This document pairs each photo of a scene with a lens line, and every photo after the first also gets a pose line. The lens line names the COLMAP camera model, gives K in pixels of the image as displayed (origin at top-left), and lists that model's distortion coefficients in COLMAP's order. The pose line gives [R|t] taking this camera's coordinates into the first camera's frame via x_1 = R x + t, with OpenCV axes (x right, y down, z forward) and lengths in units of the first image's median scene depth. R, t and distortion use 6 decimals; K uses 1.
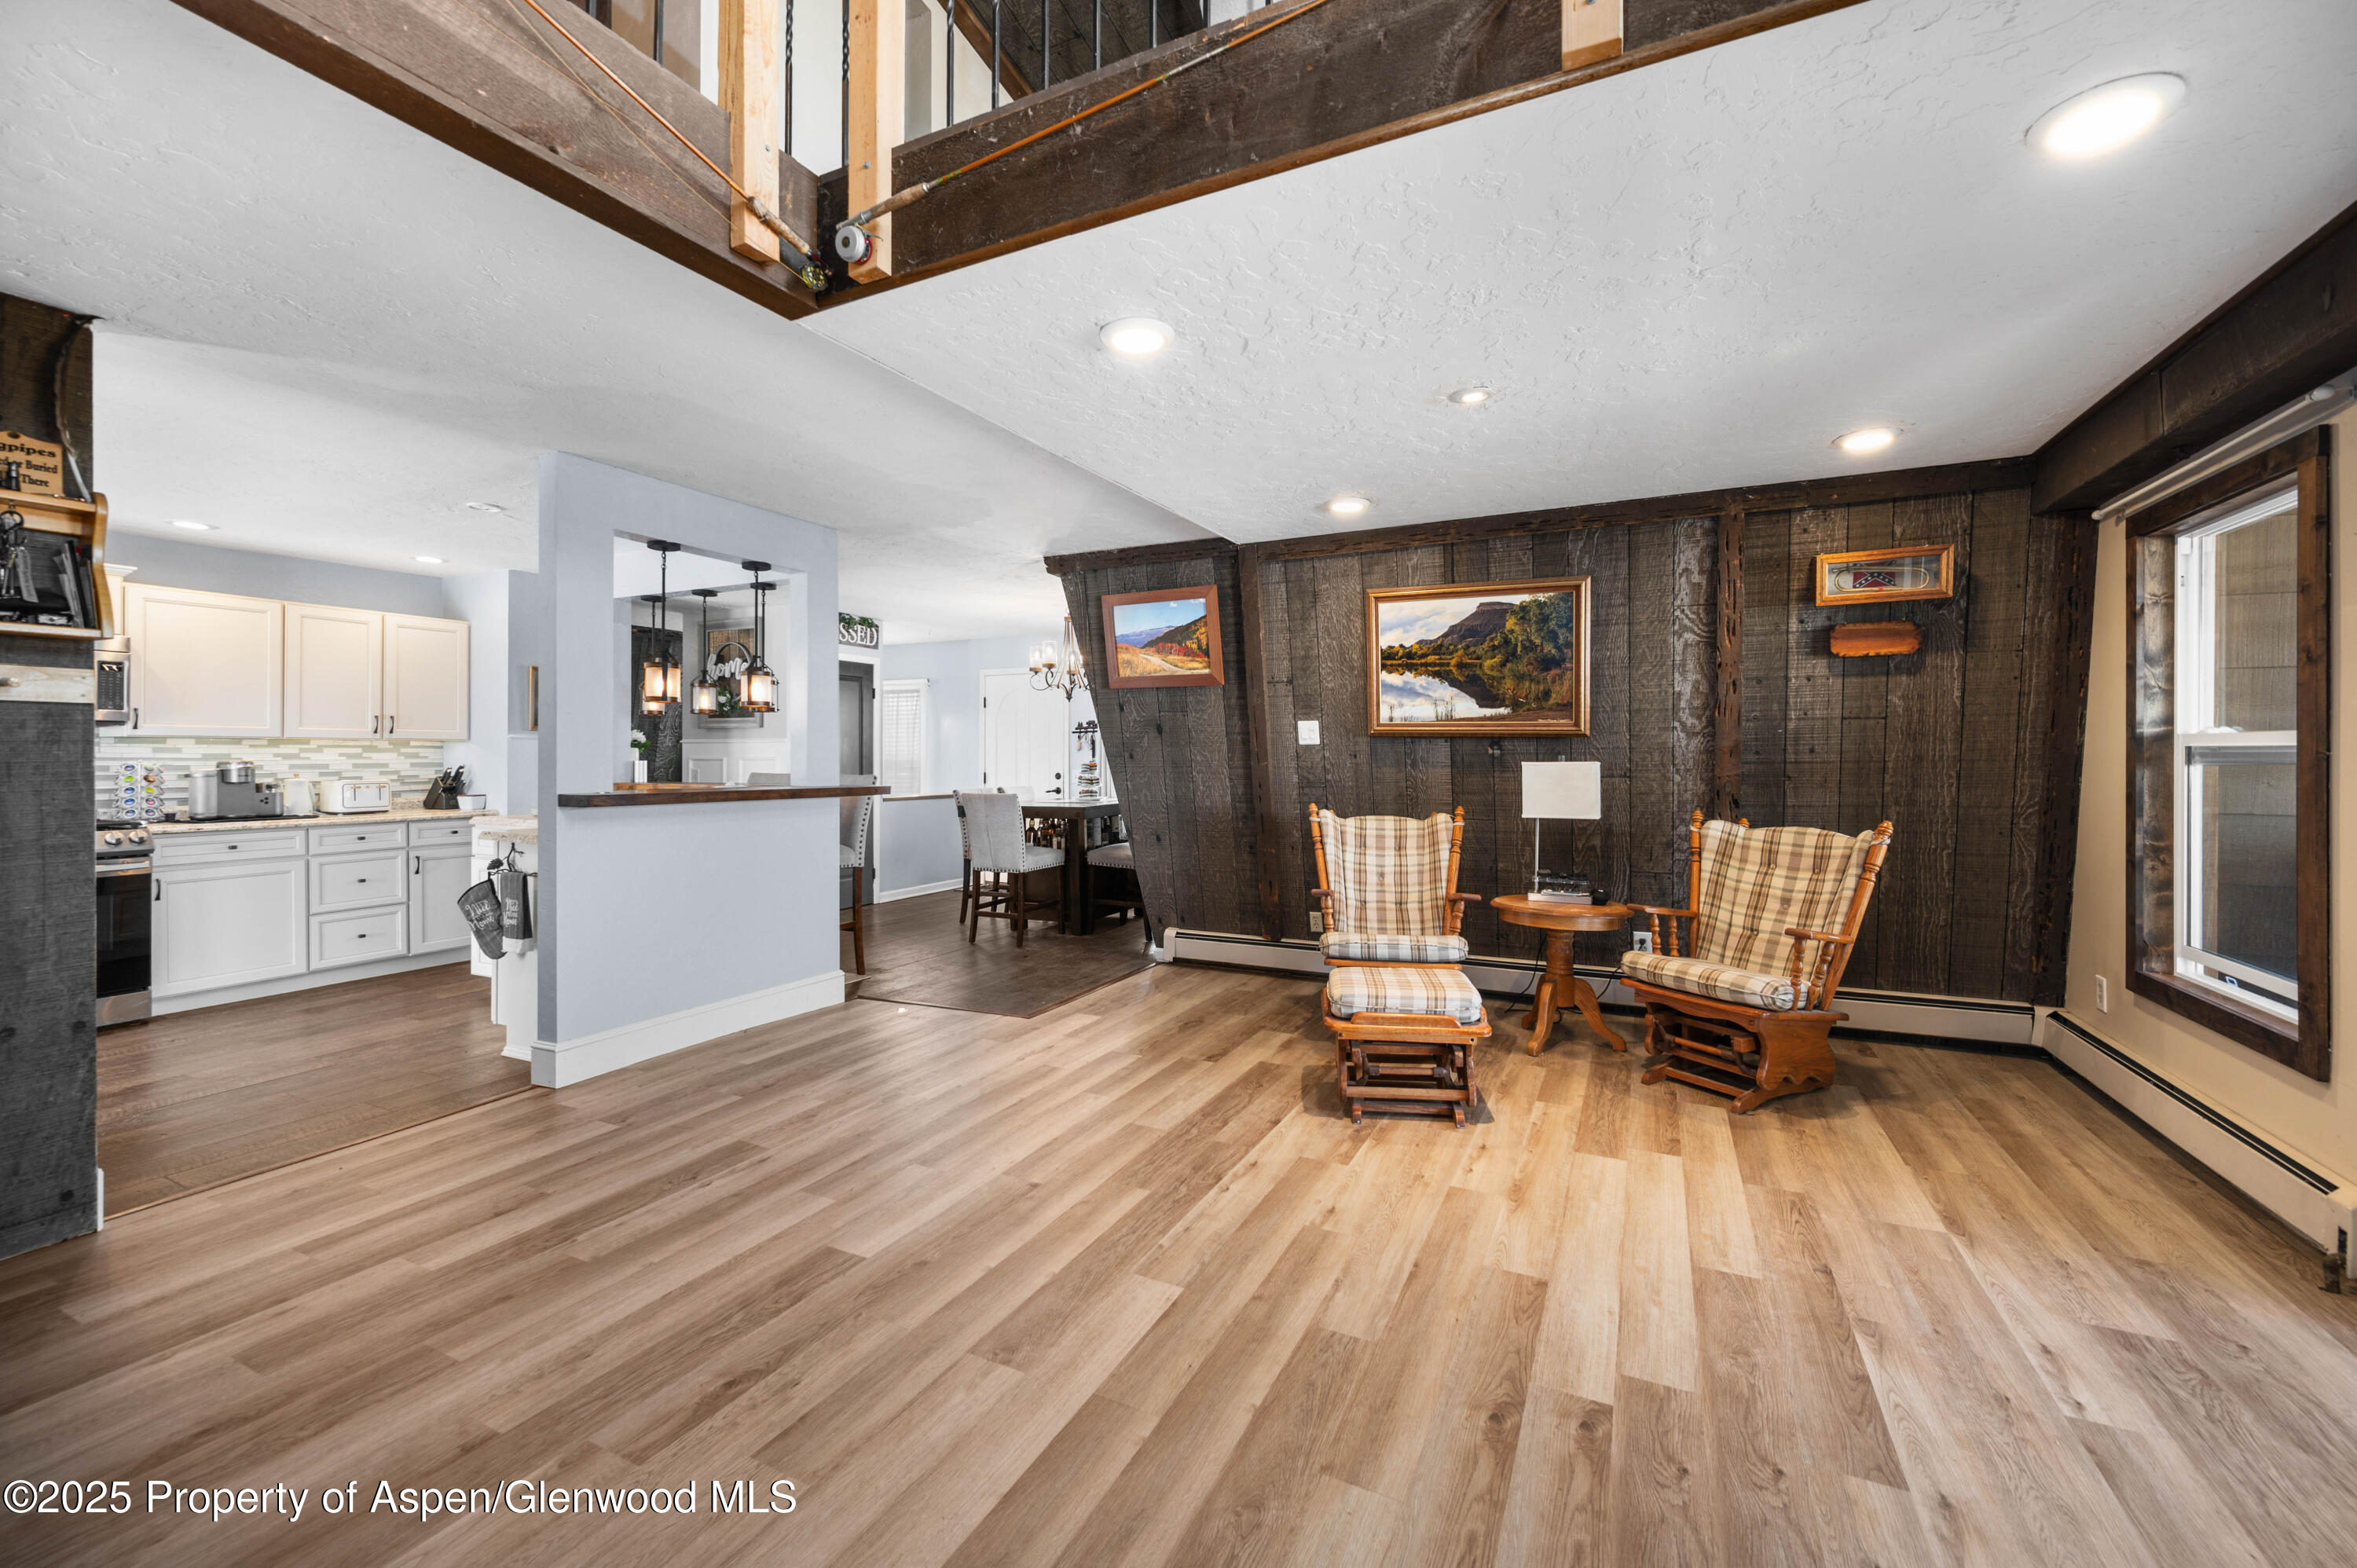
lens RADIAL K [[944.8, 0, 1165.3], [0, 944.8, 755.1], [0, 0, 1]] dist [0.000333, 0.000309]
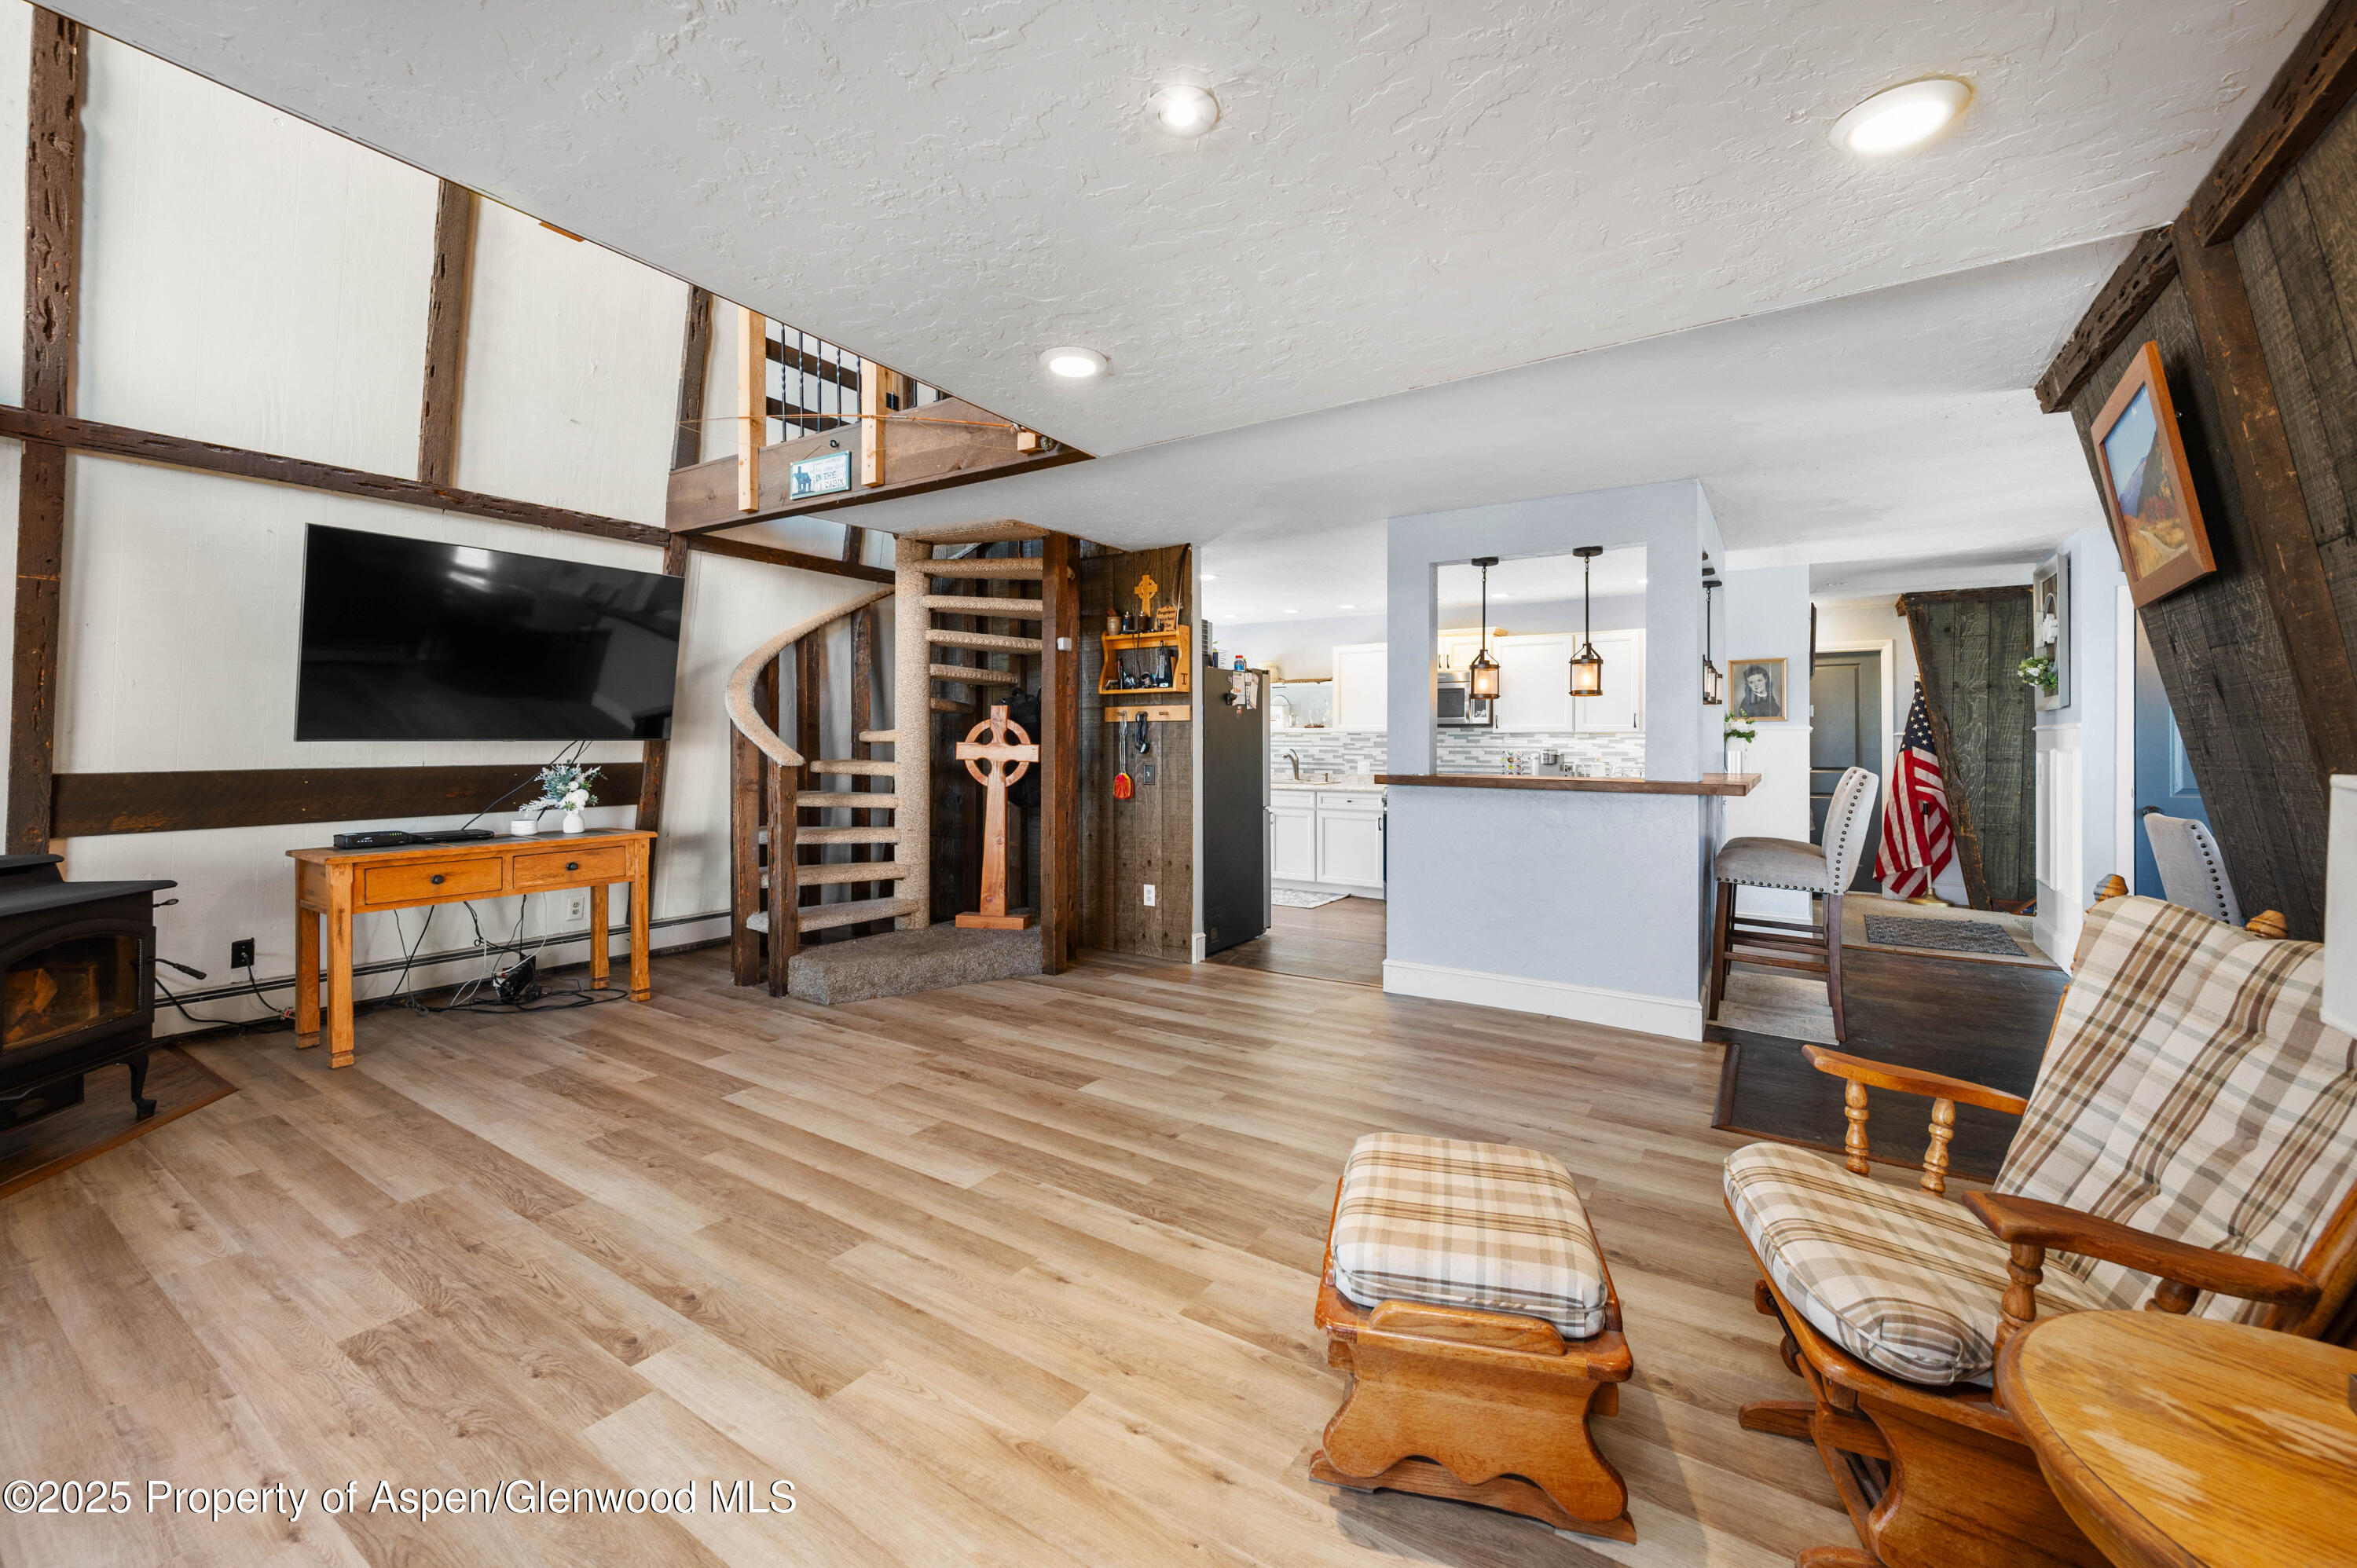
lens RADIAL K [[944.8, 0, 1188.0], [0, 944.8, 730.9], [0, 0, 1]] dist [0.000333, 0.000309]
pose [[-0.108639, -0.013807, -0.993985, 0.871217], [-0.001844, 0.999905, -0.013688, -0.000597], [0.994080, 0.000346, -0.108654, 1.033926]]
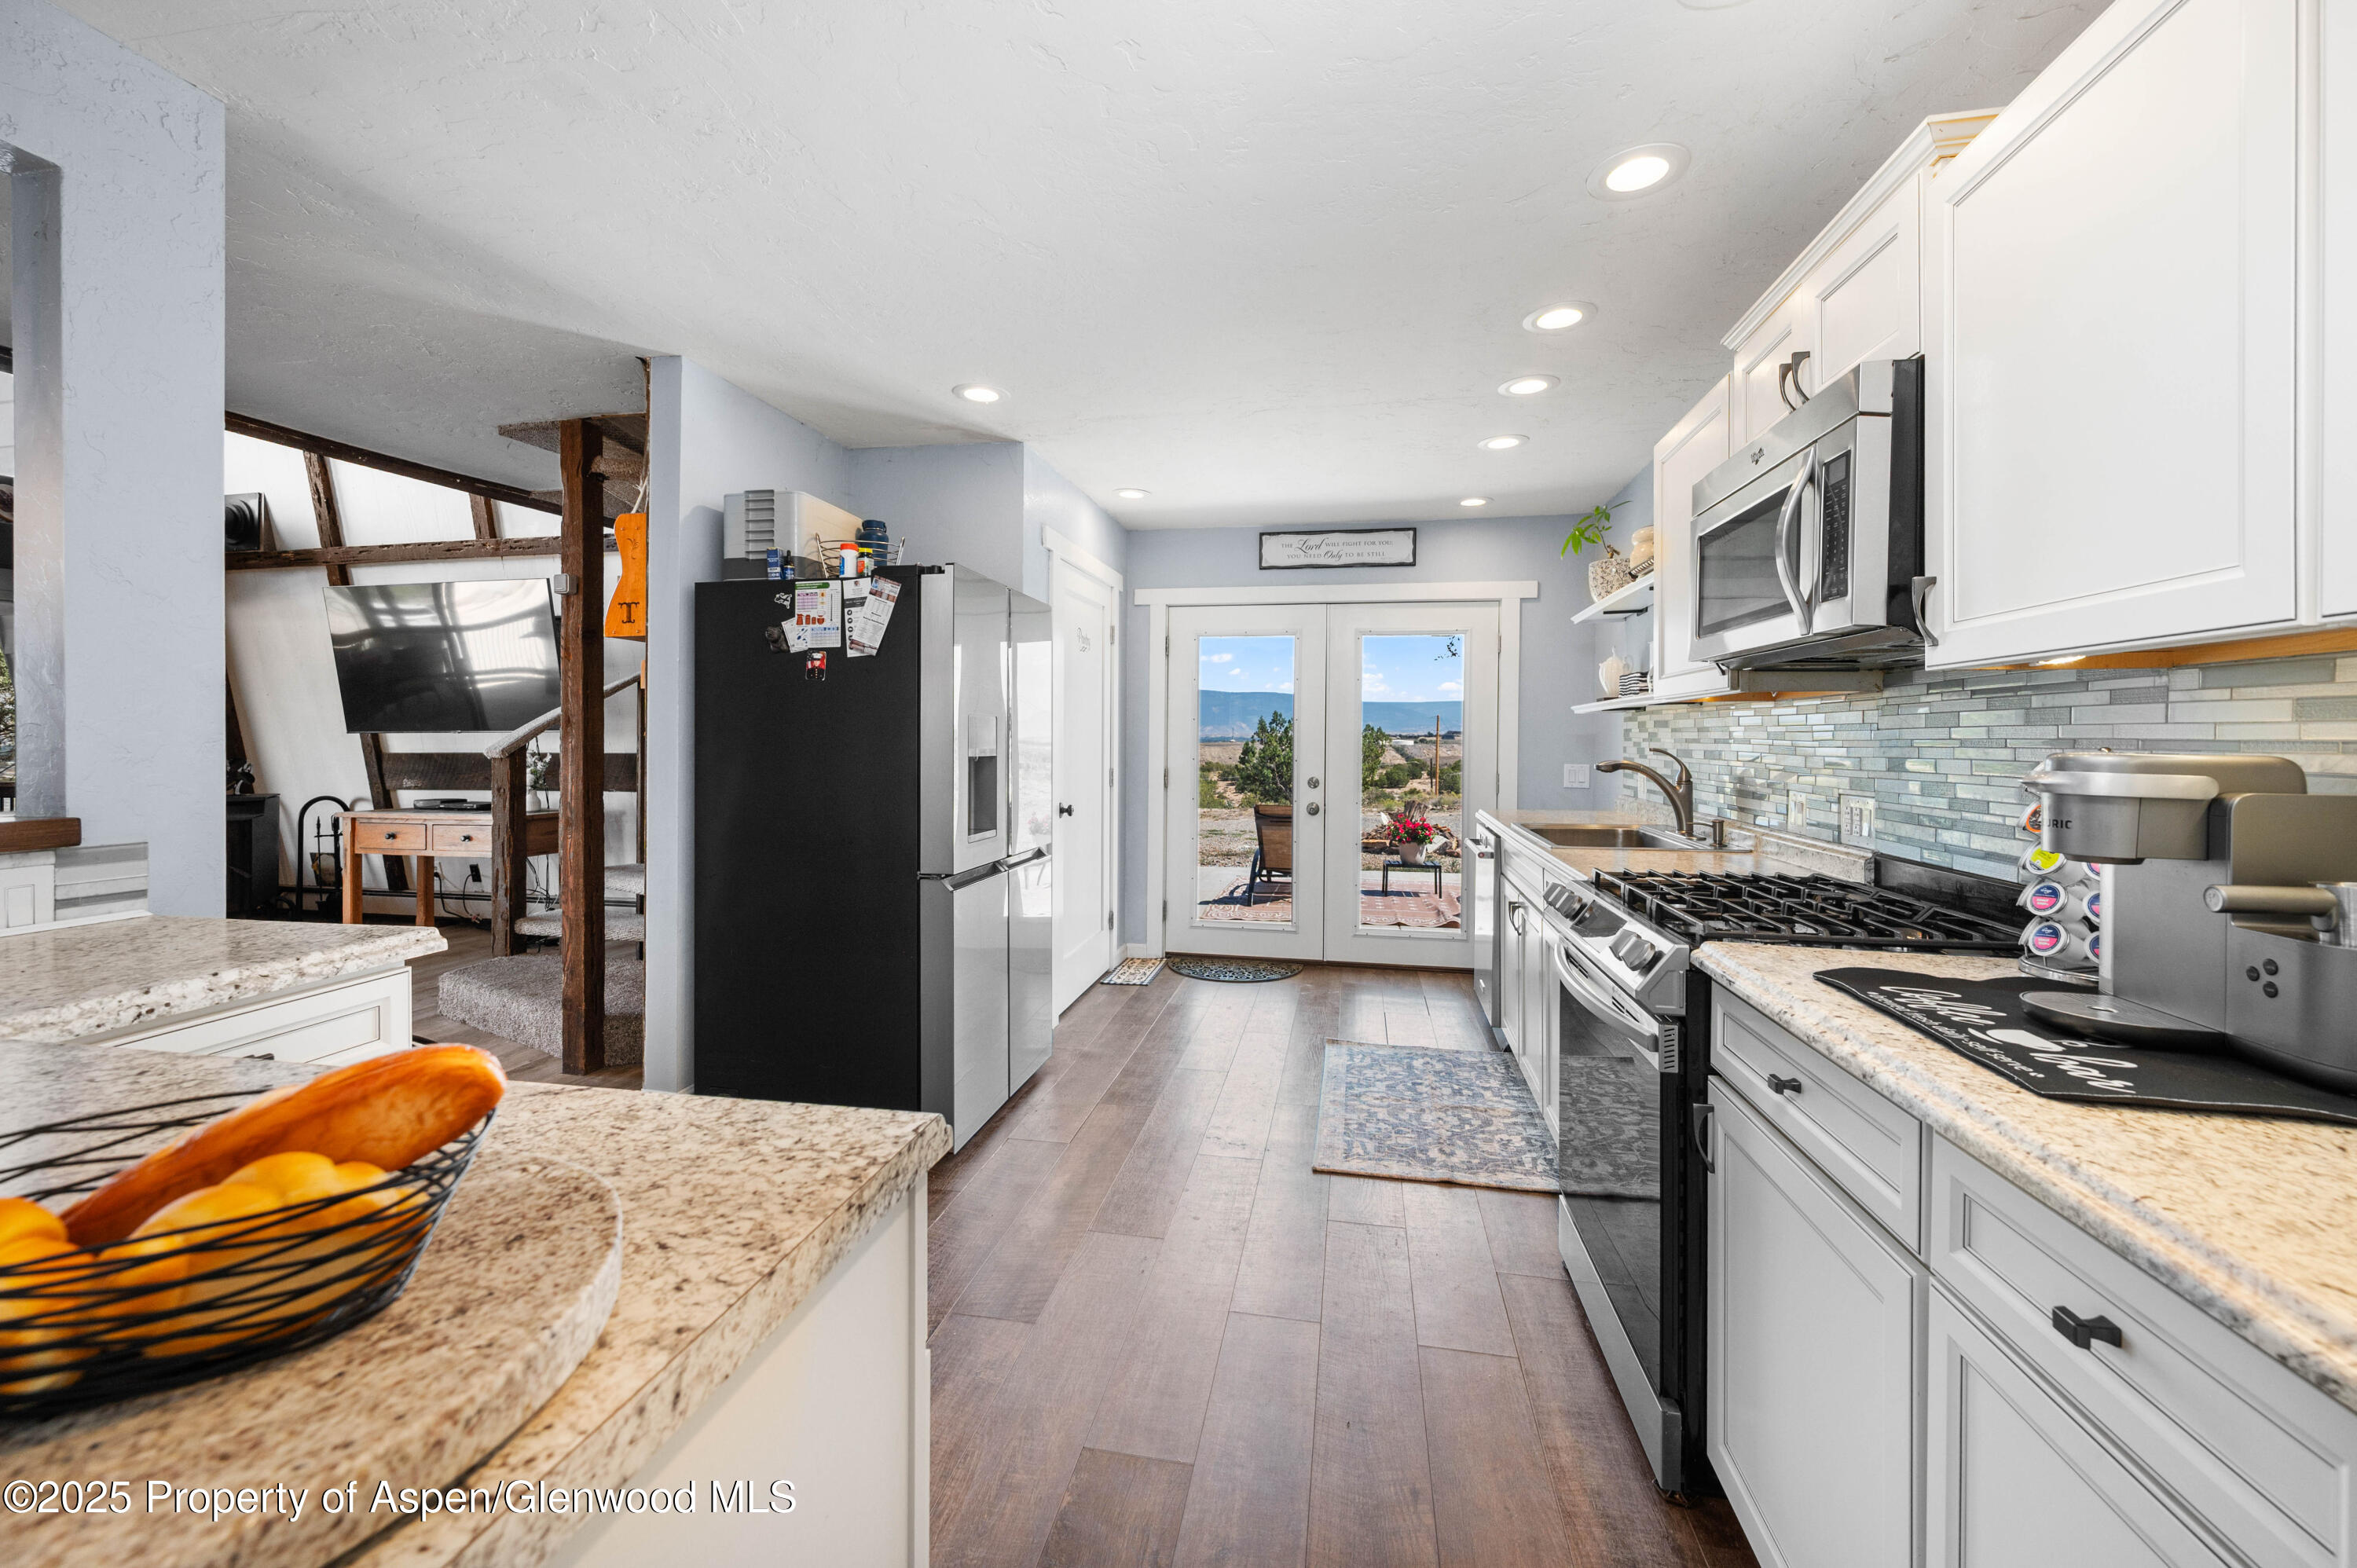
lens RADIAL K [[944.8, 0, 1166.2], [0, 944.8, 739.6], [0, 0, 1]] dist [0.000333, 0.000309]
pose [[-0.963572, -0.002703, -0.267434, -1.210646], [-0.002860, 0.999996, 0.000199, 0.005043], [0.267432, 0.000957, -0.963576, 1.931856]]
